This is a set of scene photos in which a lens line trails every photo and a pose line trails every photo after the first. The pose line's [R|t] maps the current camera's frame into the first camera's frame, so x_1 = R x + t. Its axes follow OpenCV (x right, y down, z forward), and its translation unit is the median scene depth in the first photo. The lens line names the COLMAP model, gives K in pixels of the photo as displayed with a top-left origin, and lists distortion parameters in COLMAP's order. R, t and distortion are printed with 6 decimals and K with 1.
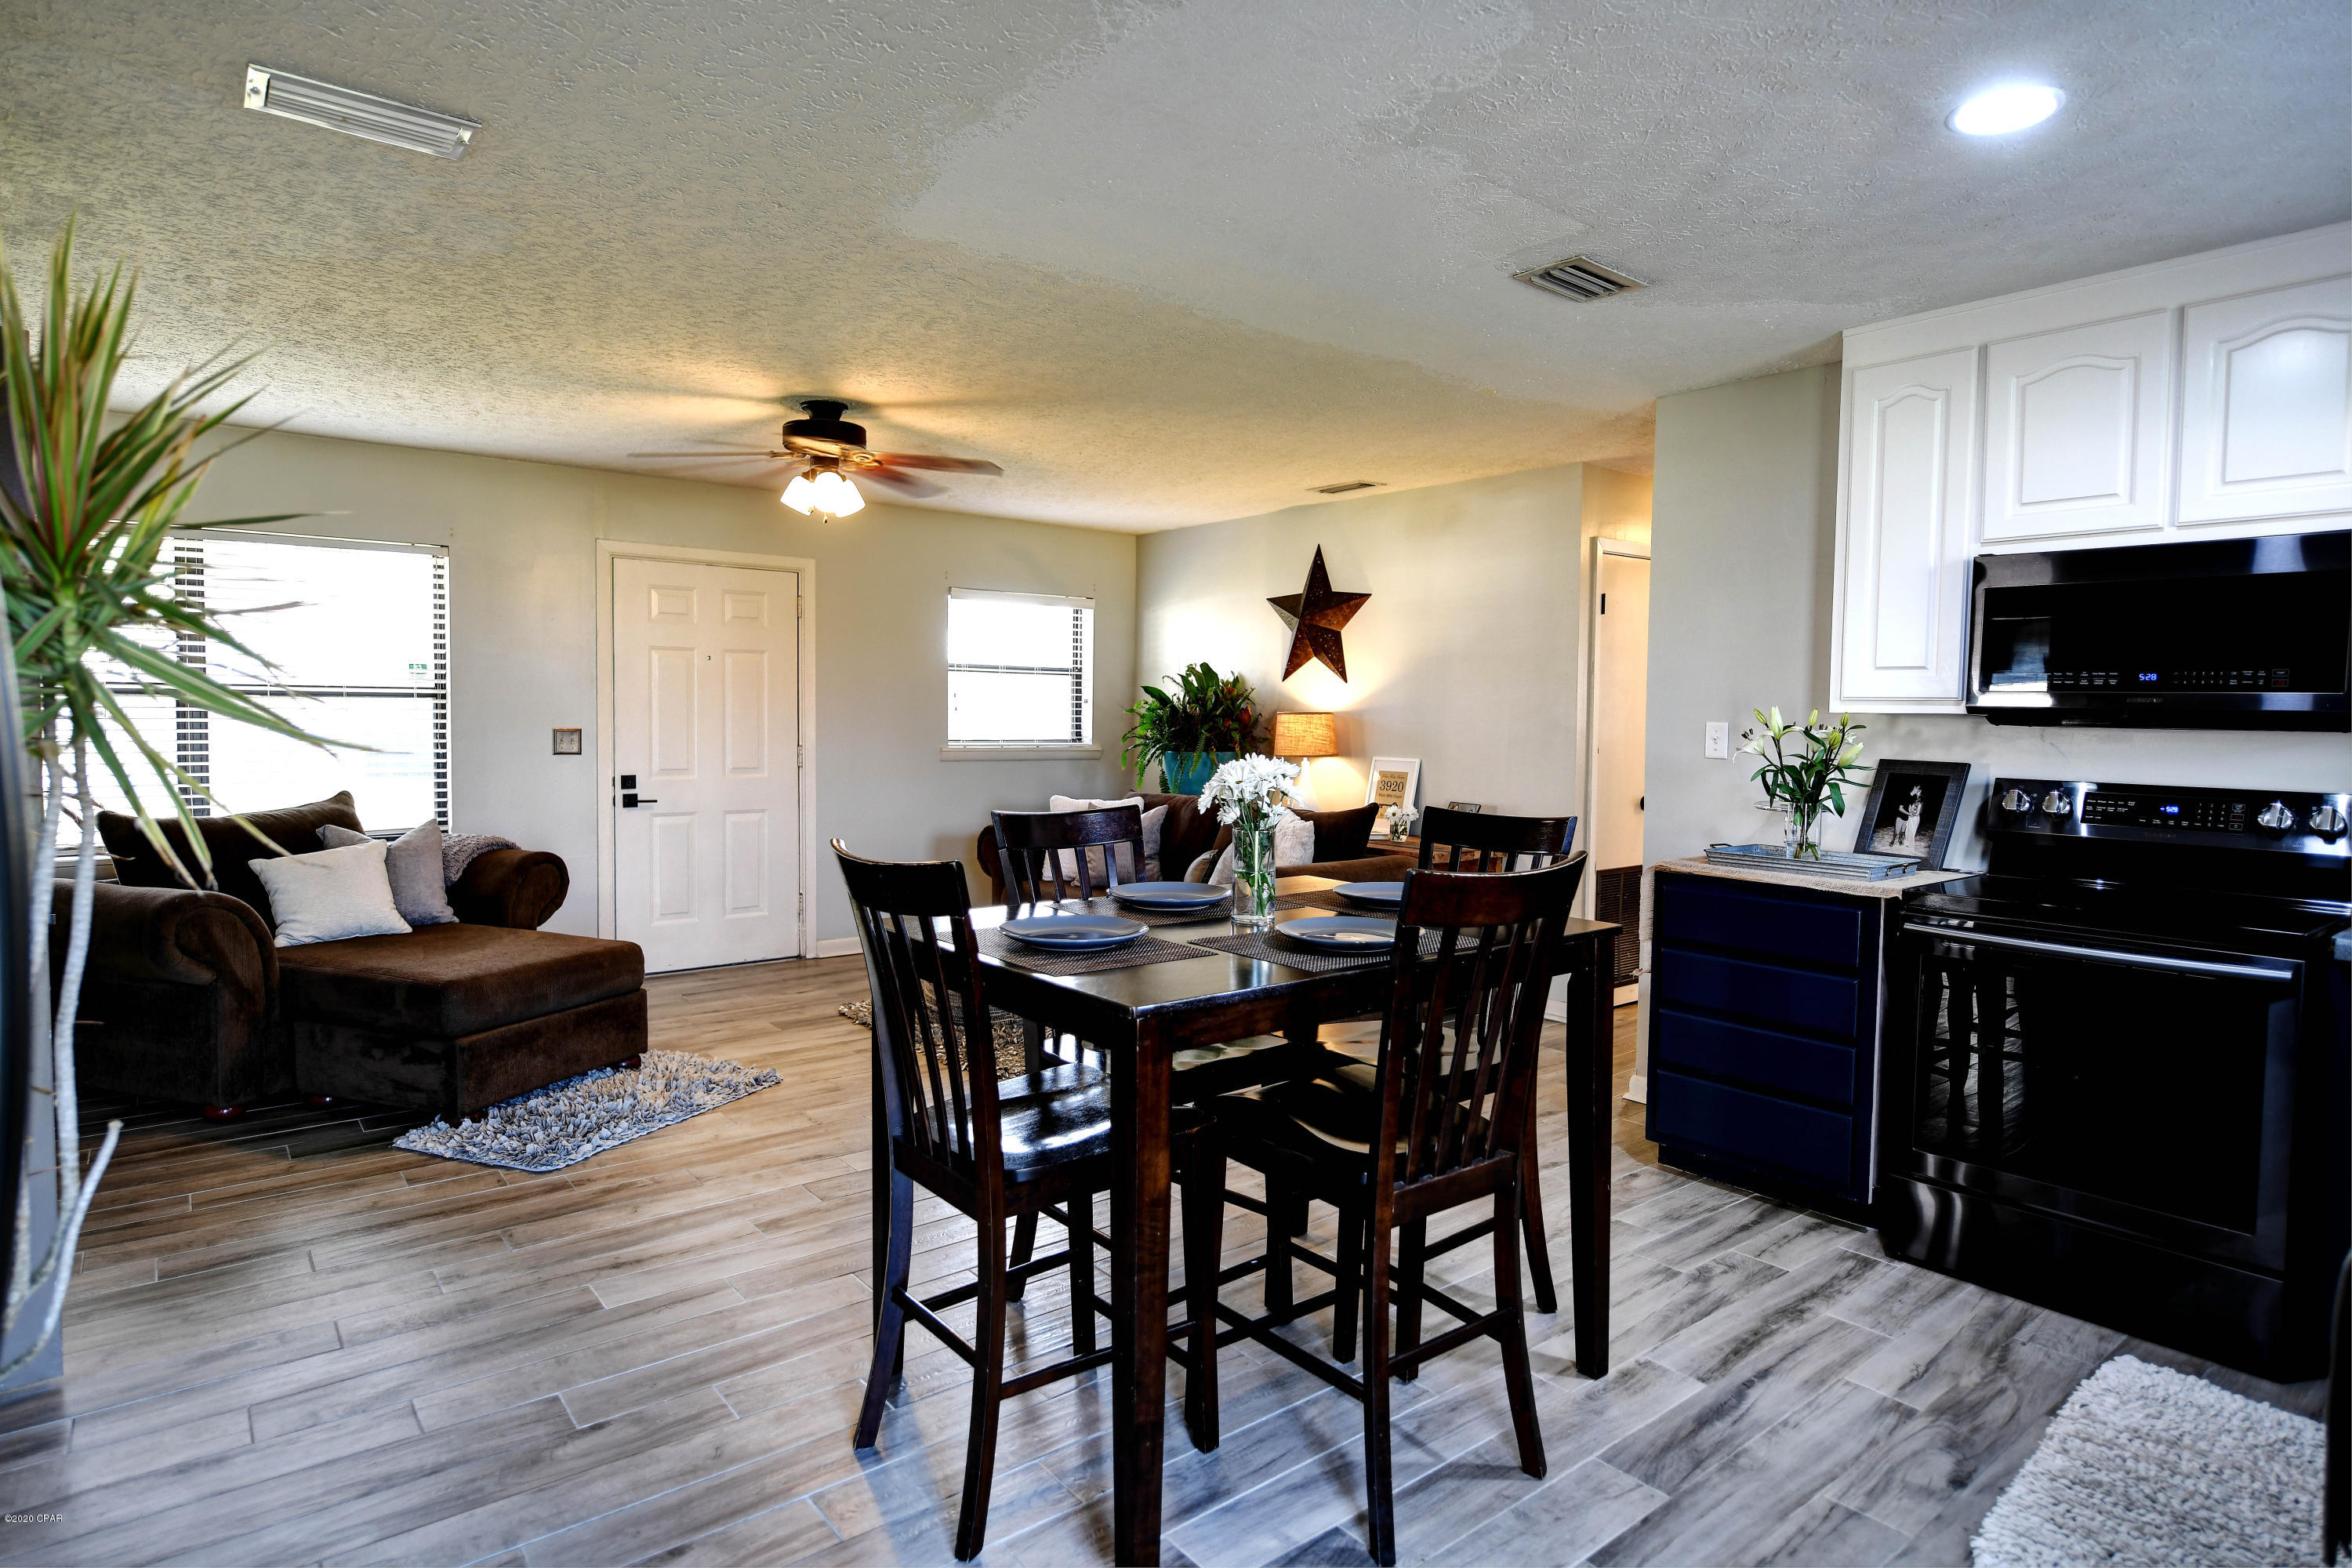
lens RADIAL K [[1286.7, 0, 1175.6], [0, 1286.7, 778.9], [0, 0, 1]] dist [0.001612, 0.000134]
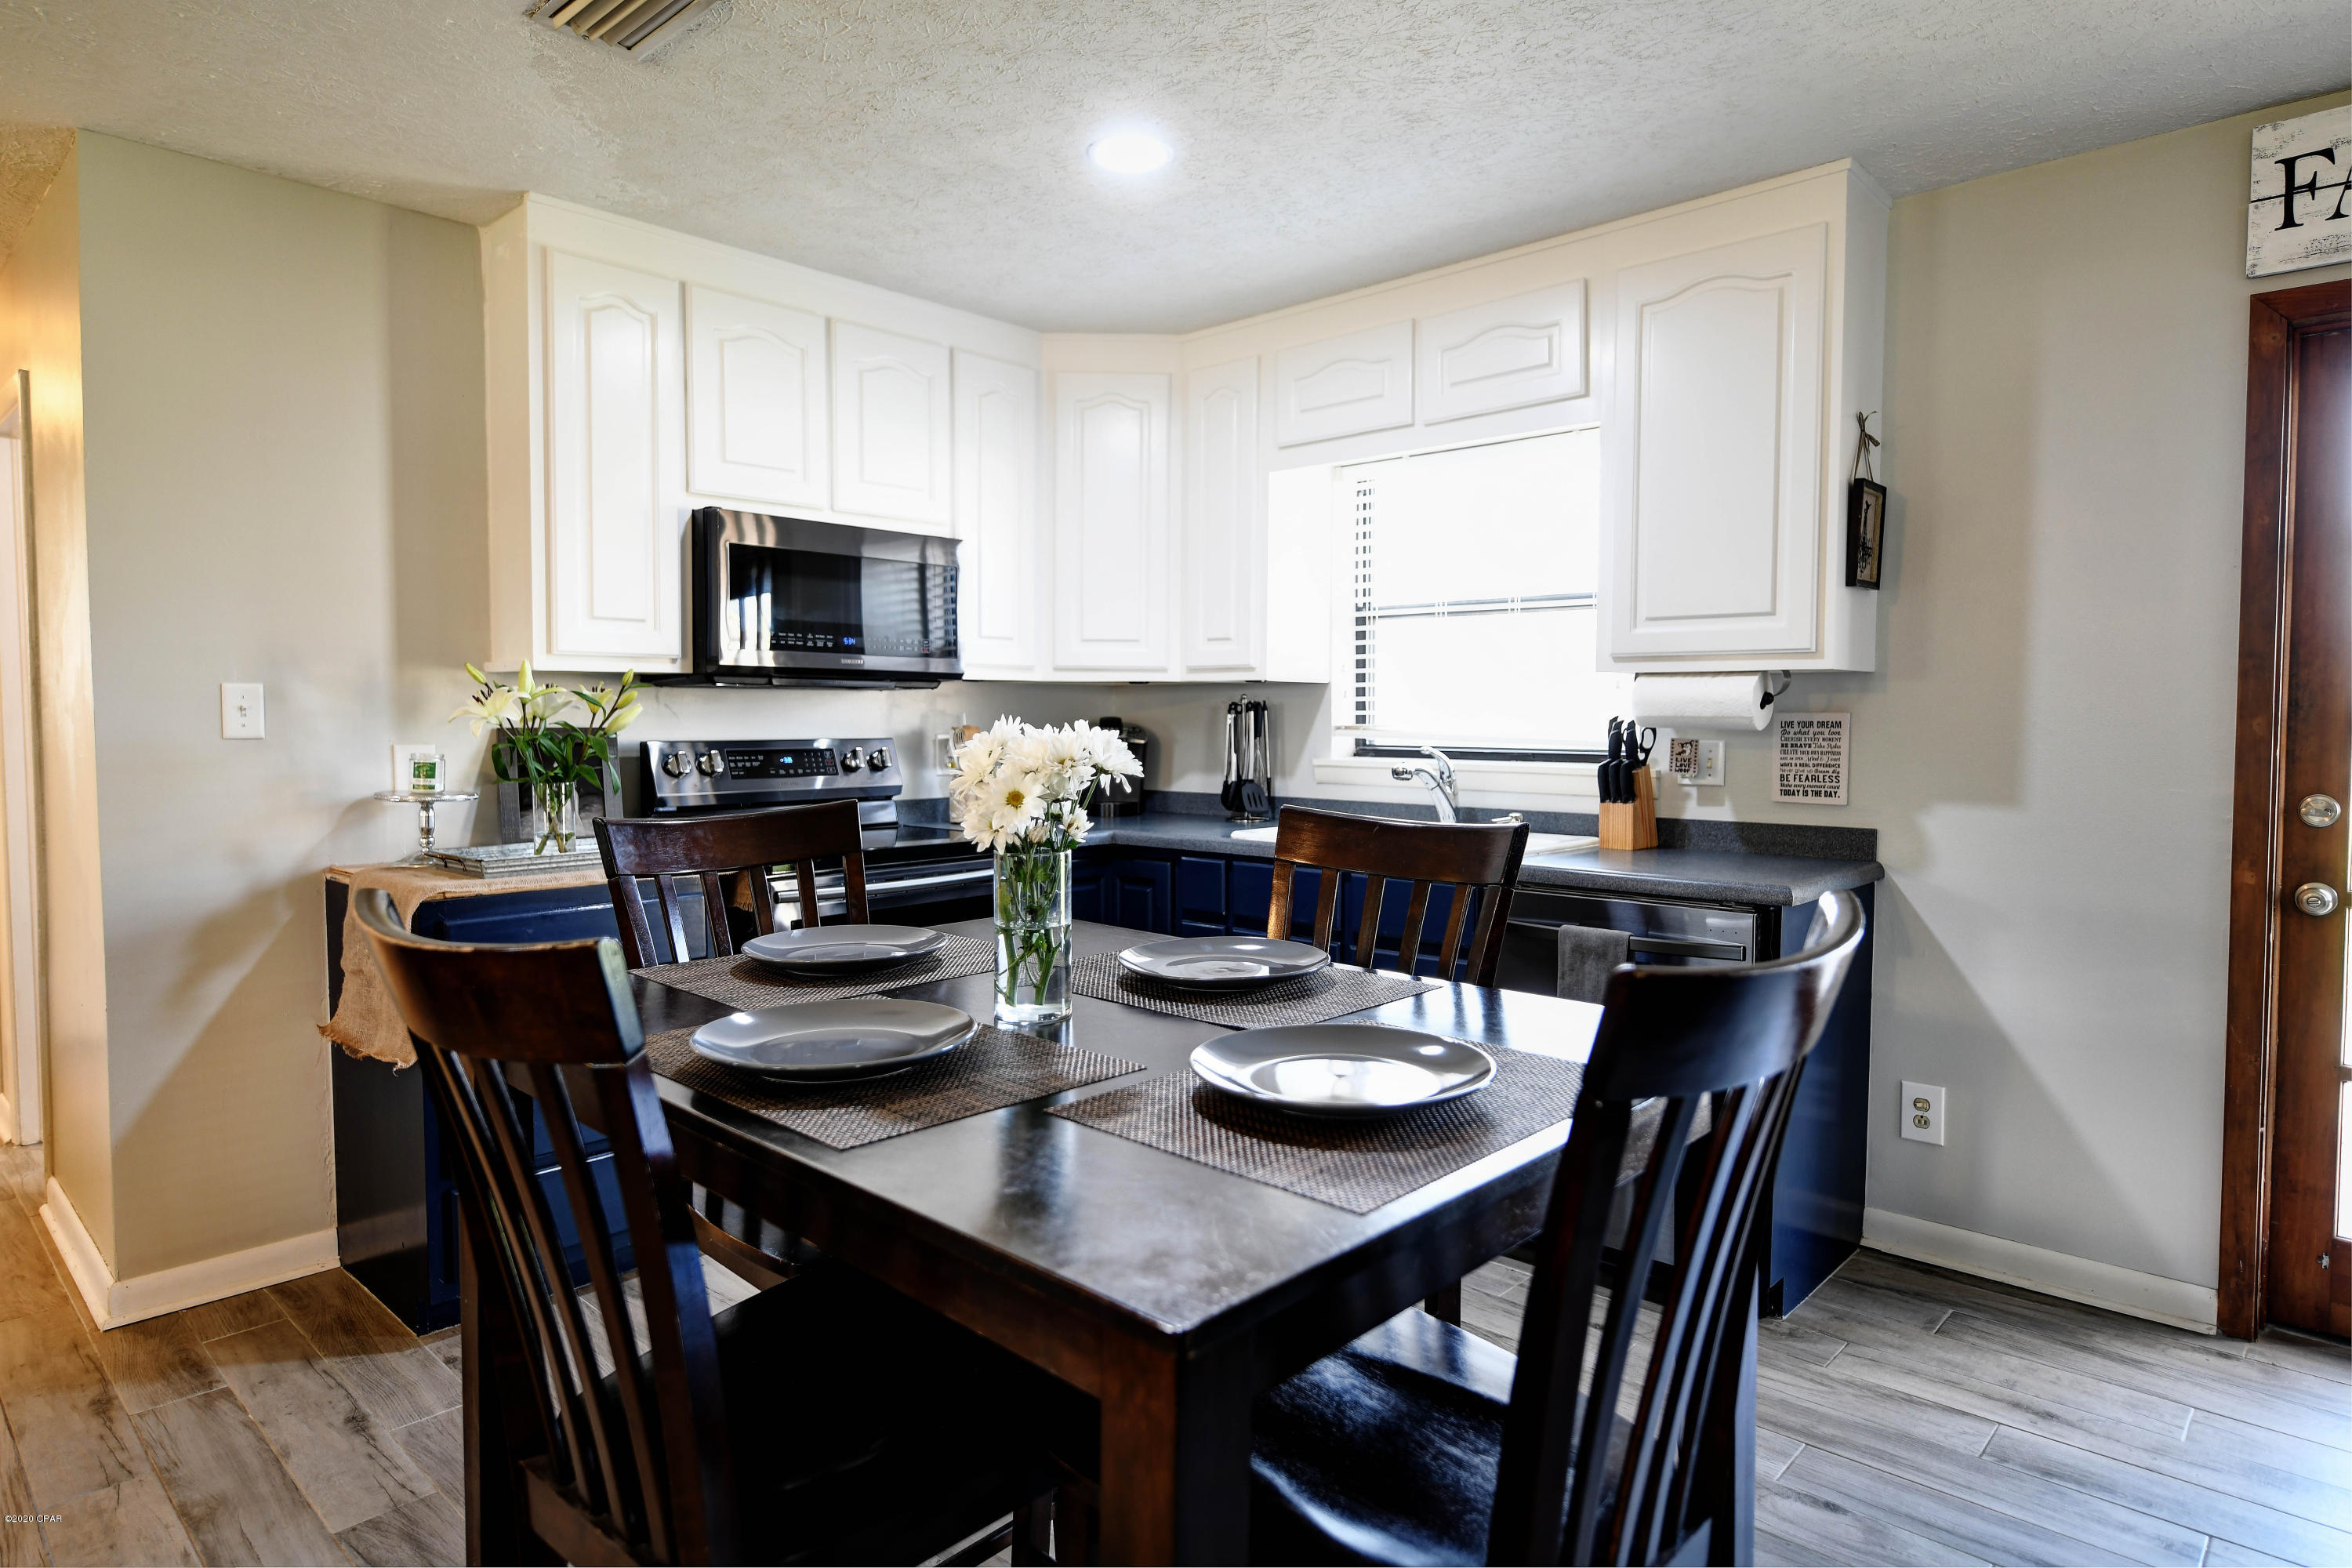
lens RADIAL K [[1311.7, 0, 1193.7], [0, 1311.7, 773.8], [0, 0, 1]] dist [-0.009239, -0.002295]
pose [[-0.139161, -0.060158, 0.988441, -0.200421], [0.051196, 0.996381, 0.067849, -0.011497], [-0.988945, 0.060047, -0.135577, 0.396777]]
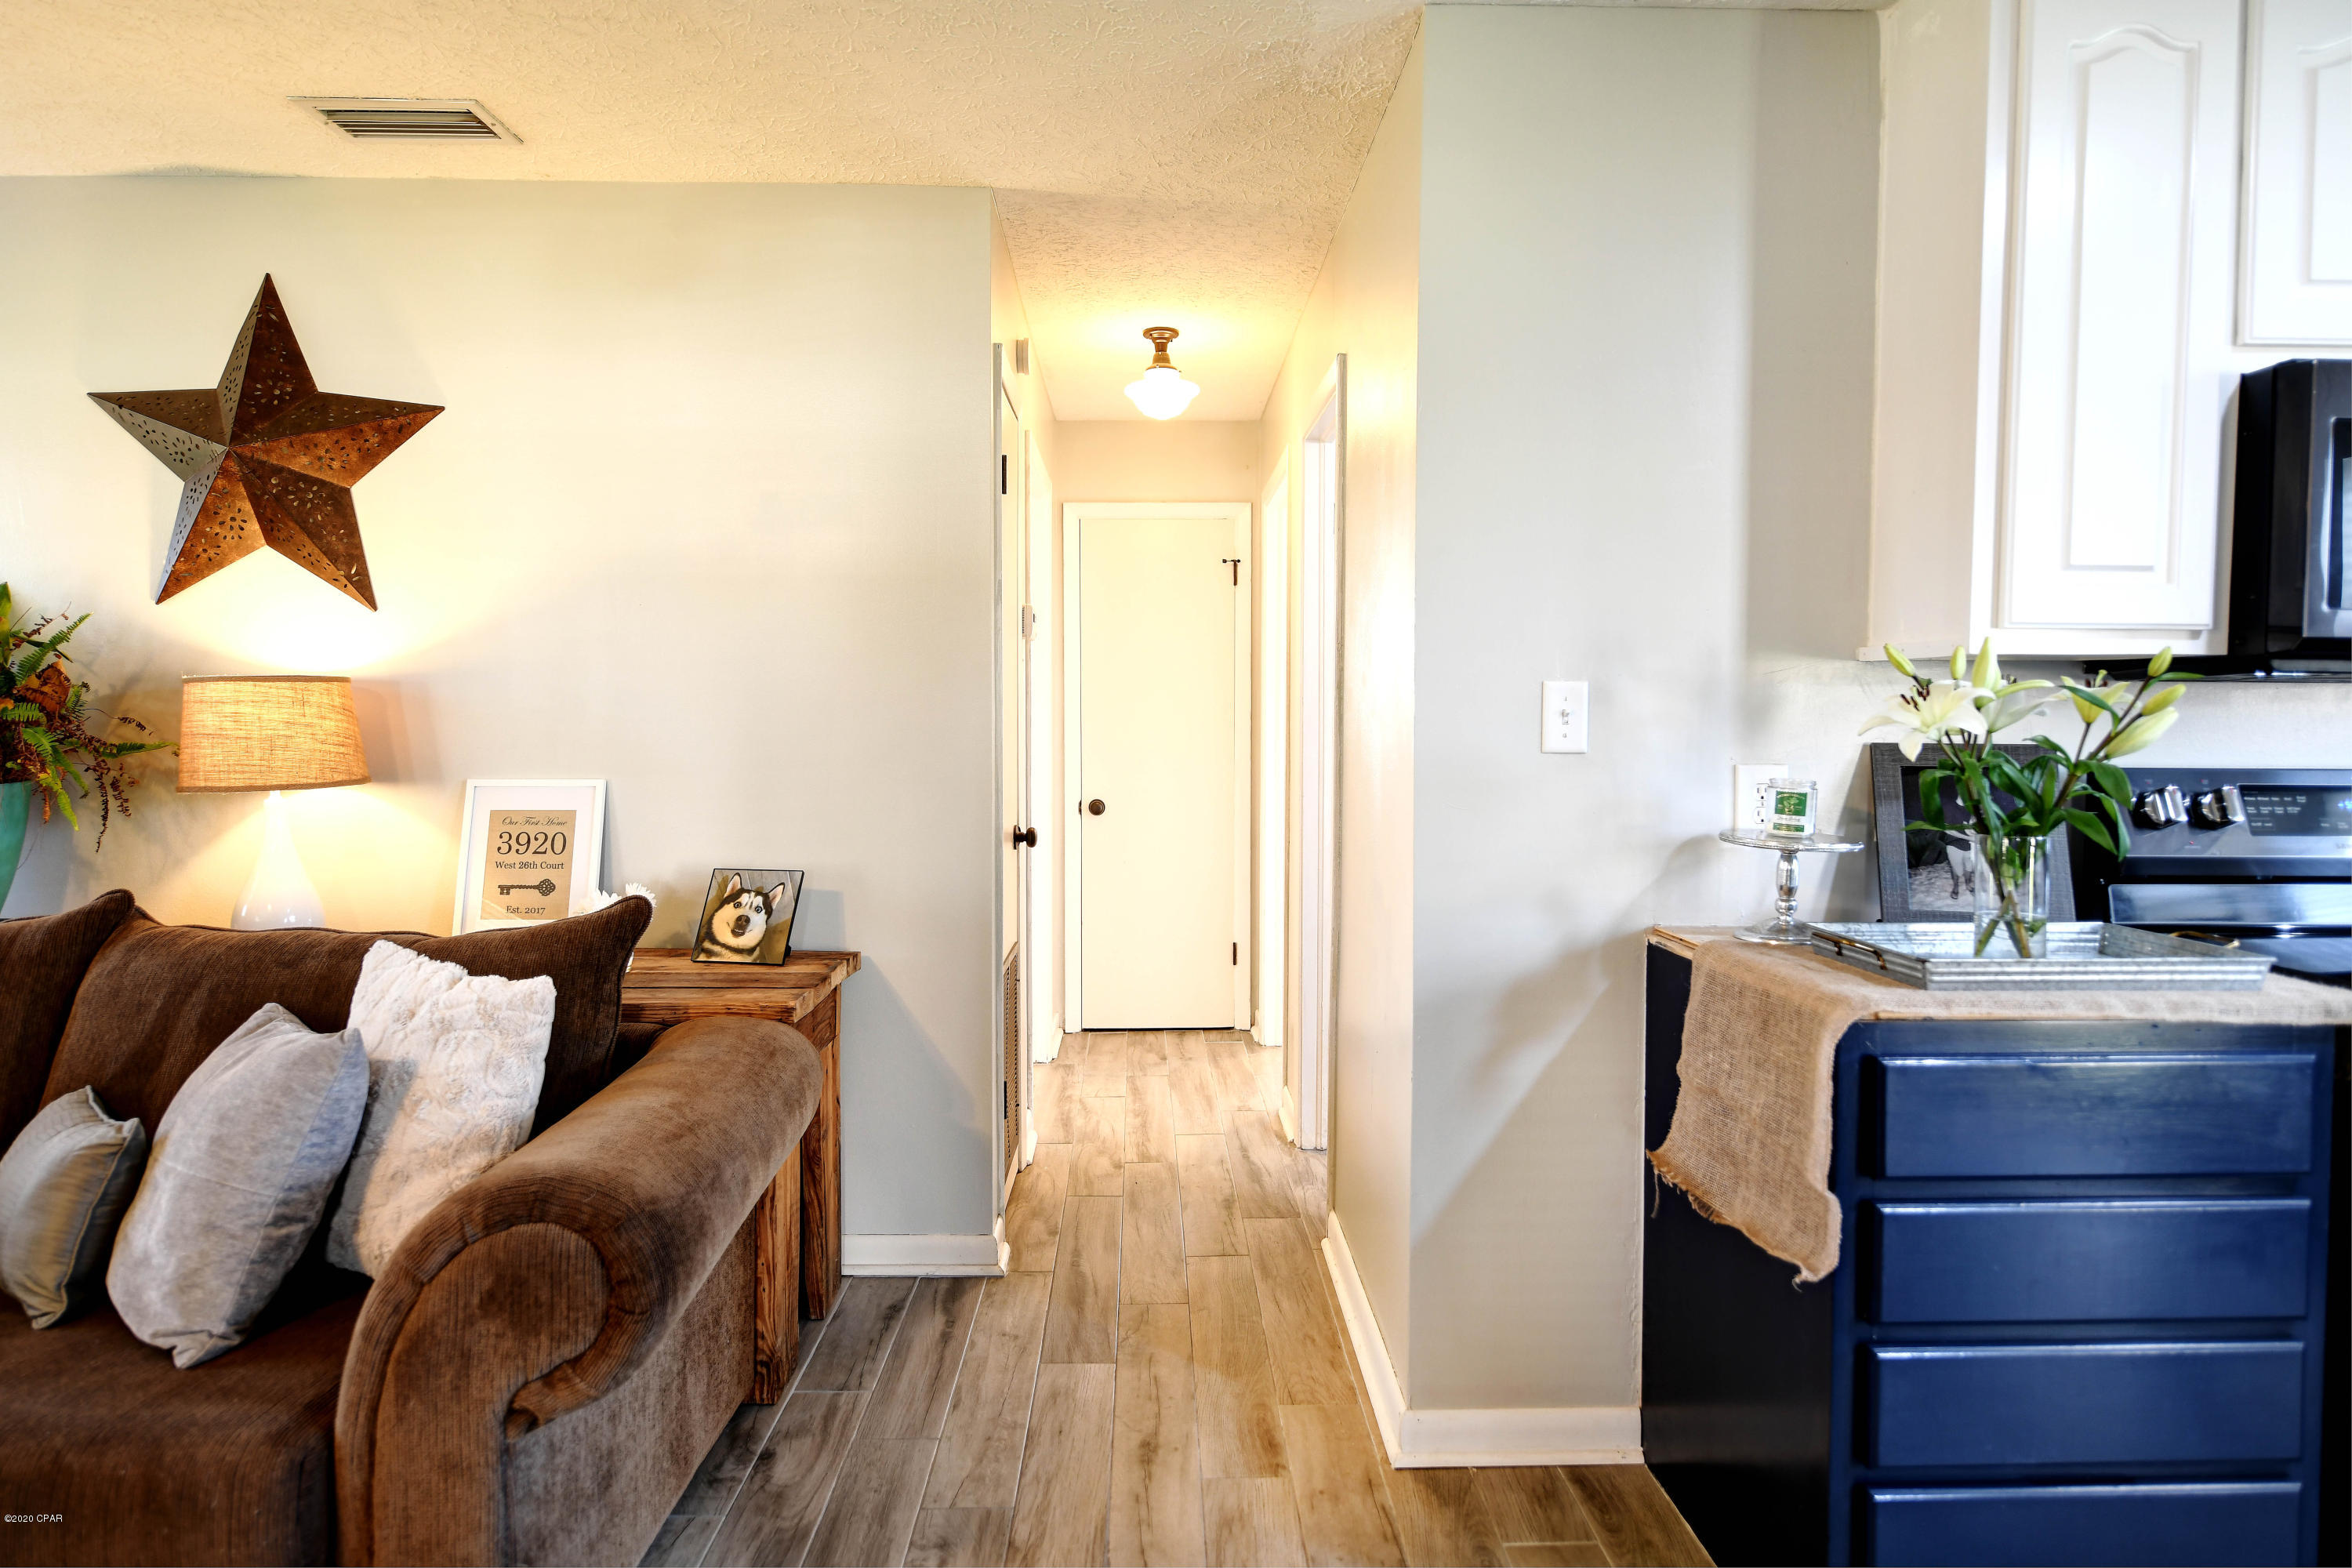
lens RADIAL K [[1311.7, 0, 1180.1], [0, 1311.7, 793.6], [0, 0, 1]] dist [-0.009239, -0.002295]
pose [[0.617348, -0.061023, 0.784320, -0.046838], [0.048628, 0.998041, 0.039376, -0.017800], [-0.785186, 0.013831, 0.619106, 0.524430]]
